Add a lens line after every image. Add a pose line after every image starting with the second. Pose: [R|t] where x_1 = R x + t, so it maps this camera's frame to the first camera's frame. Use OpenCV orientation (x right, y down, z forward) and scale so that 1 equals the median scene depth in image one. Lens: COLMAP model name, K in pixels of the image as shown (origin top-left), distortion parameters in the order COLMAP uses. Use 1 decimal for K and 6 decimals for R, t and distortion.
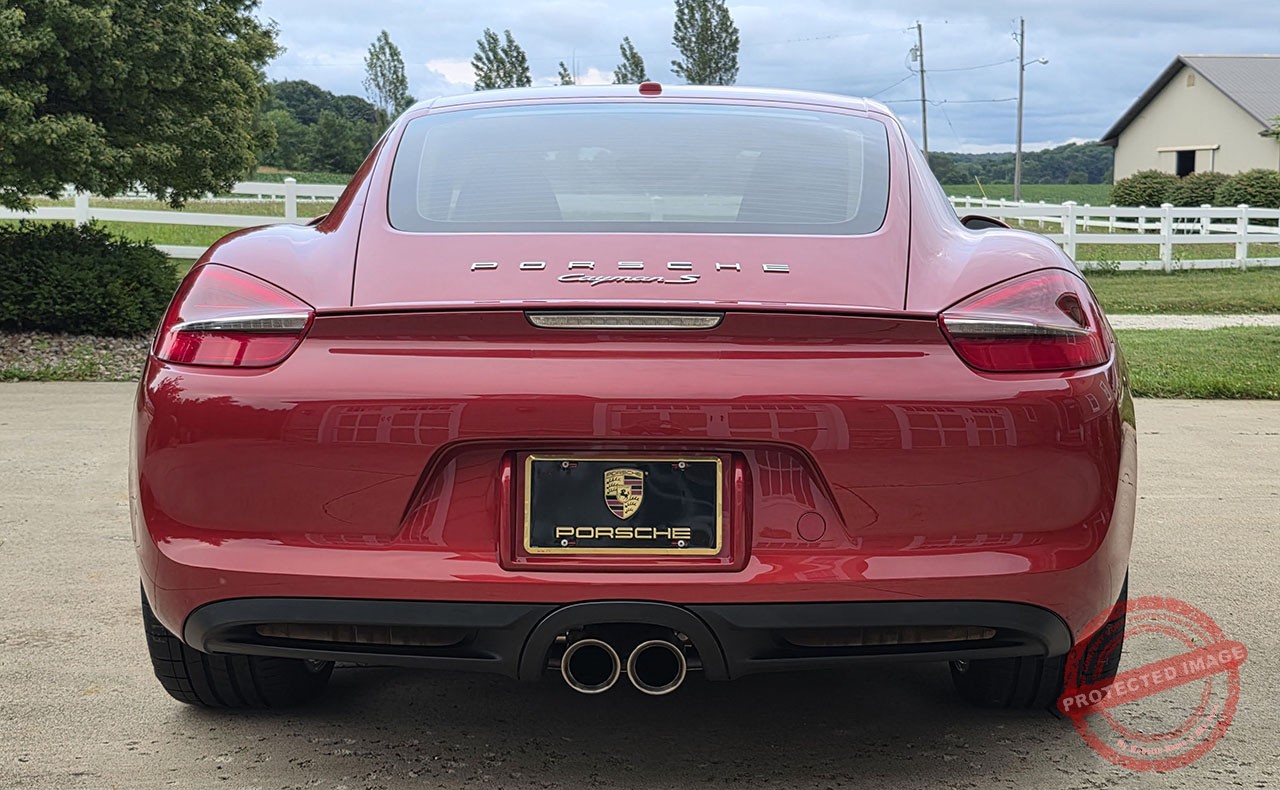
lens RADIAL K [[1925.9, 0, 665.1], [0, 1925.9, 392.7], [0, 0, 1]] dist [0.191098, -0.619242]
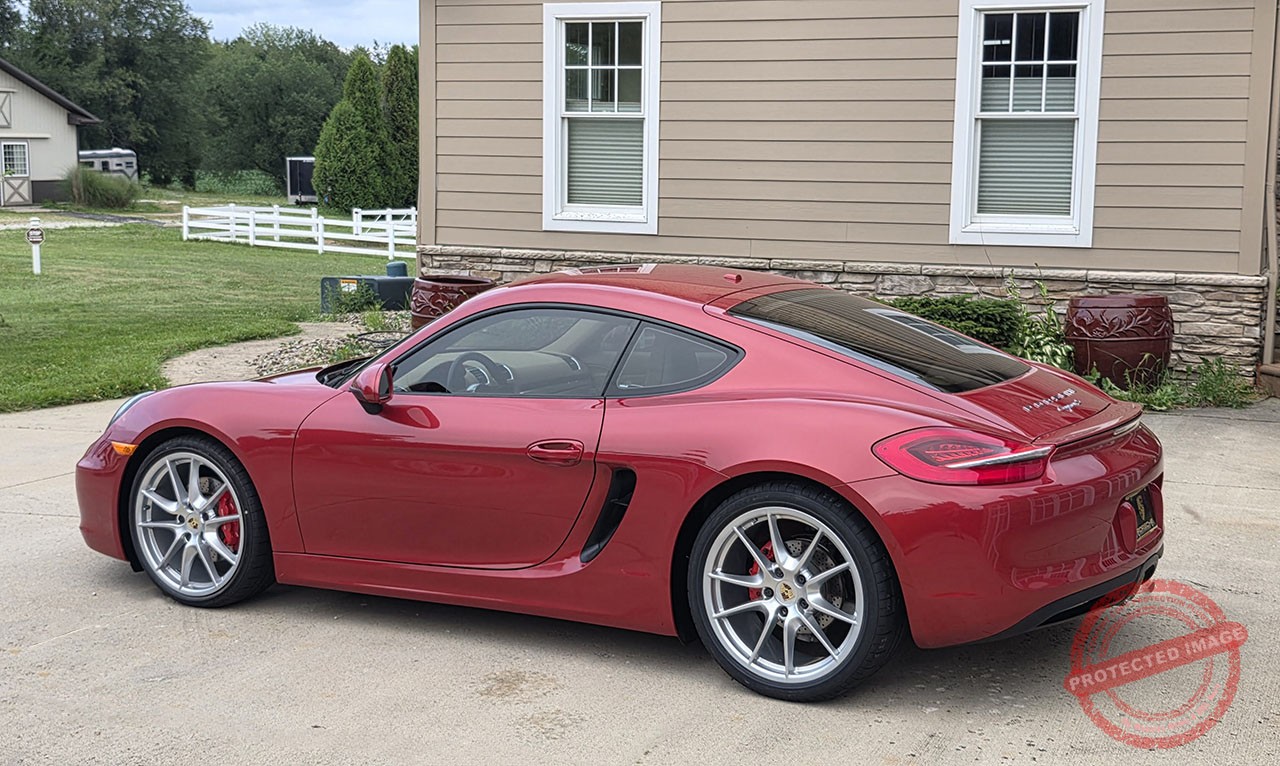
lens RADIAL K [[1791.2, 0, 648.6], [0, 1791.2, 381.7], [0, 0, 1]] dist [0.185583, -0.596347]
pose [[0.472533, -0.121581, 0.872886, -1.672173], [0.087456, 0.992019, 0.090831, -0.261608], [-0.876963, 0.033418, 0.479395, 0.428004]]
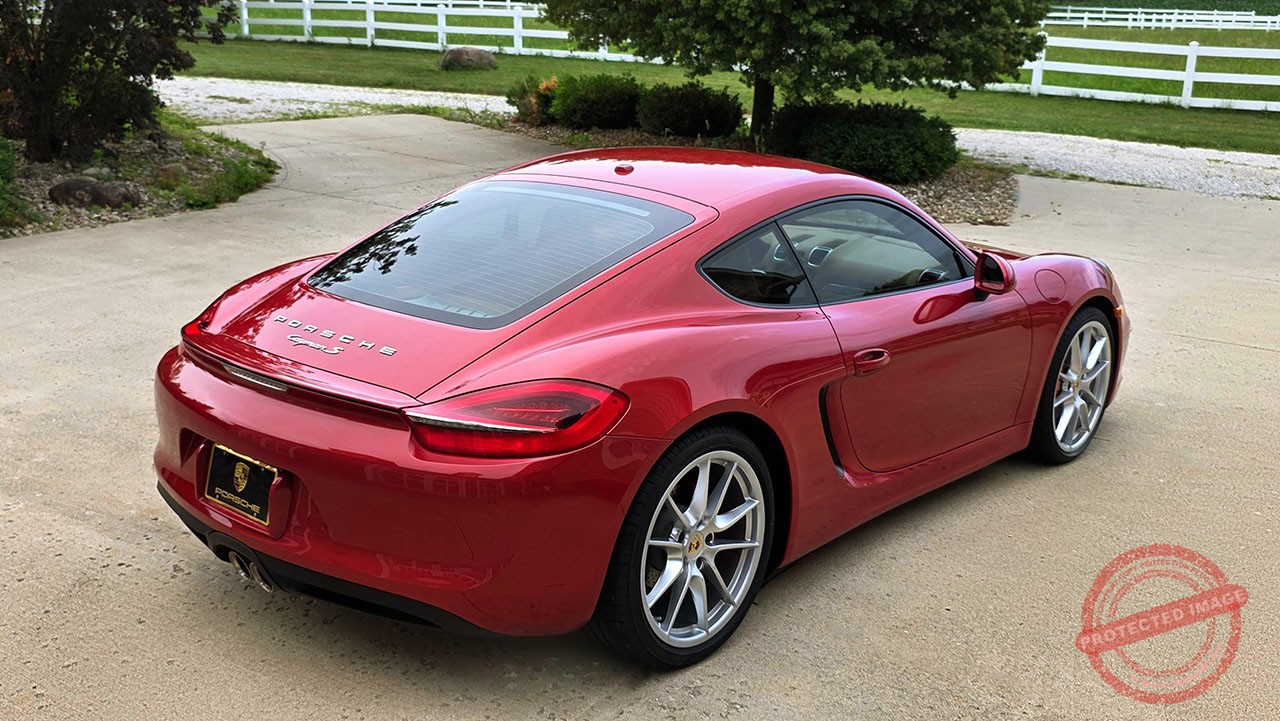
lens RADIAL K [[1297.6, 0, 640.0], [0, 1297.6, 360.5], [0, 0, 1]] dist [0.083283, -0.023632]
pose [[0.759530, 0.184207, -0.623845, 0.800522], [-0.080212, 0.978268, 0.191203, -0.252393], [0.645508, -0.095185, 0.757799, 0.293090]]
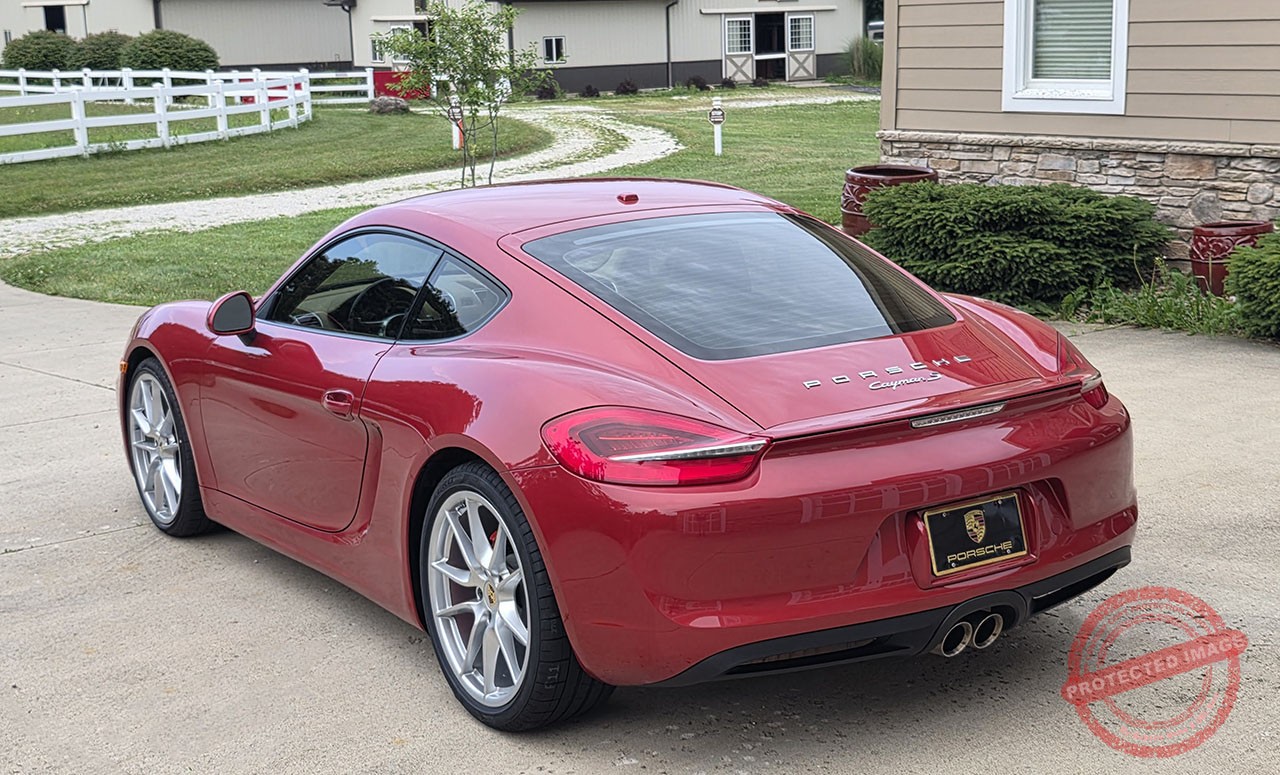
lens RADIAL K [[1859.4, 0, 640.0], [0, 1859.4, 387.5], [0, 0, 1]] dist [0.340527, -1.368495]
pose [[0.824622, -0.142925, 0.547331, -0.879599], [0.094362, 0.988754, 0.116026, -0.216139], [-0.557759, -0.044030, 0.828834, -0.082718]]
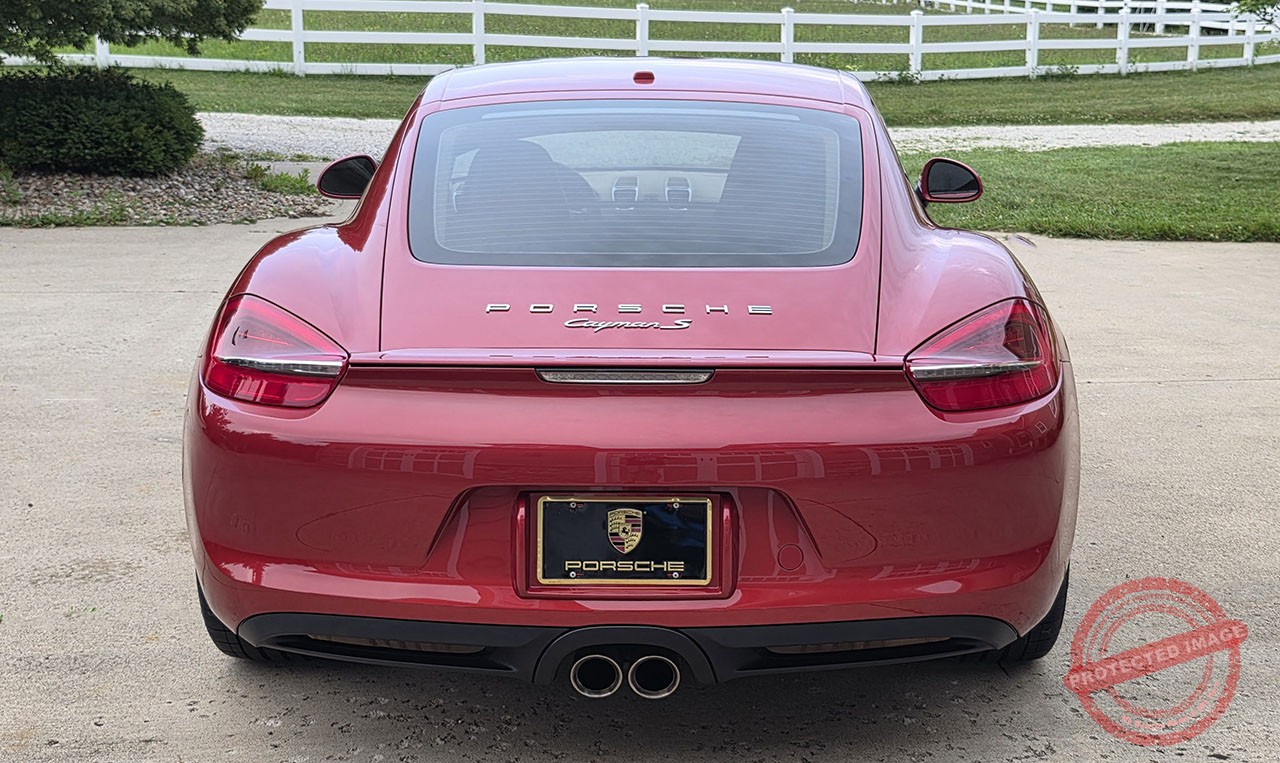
lens RADIAL K [[1791.2, 0, 648.6], [0, 1791.2, 380.2], [0, 0, 1]] dist [0.185583, -0.596347]
pose [[0.999999, -0.001441, -0.000483, -0.005718], [0.001489, 0.992527, 0.122014, -0.136353], [0.000304, -0.122014, 0.992528, -0.028391]]
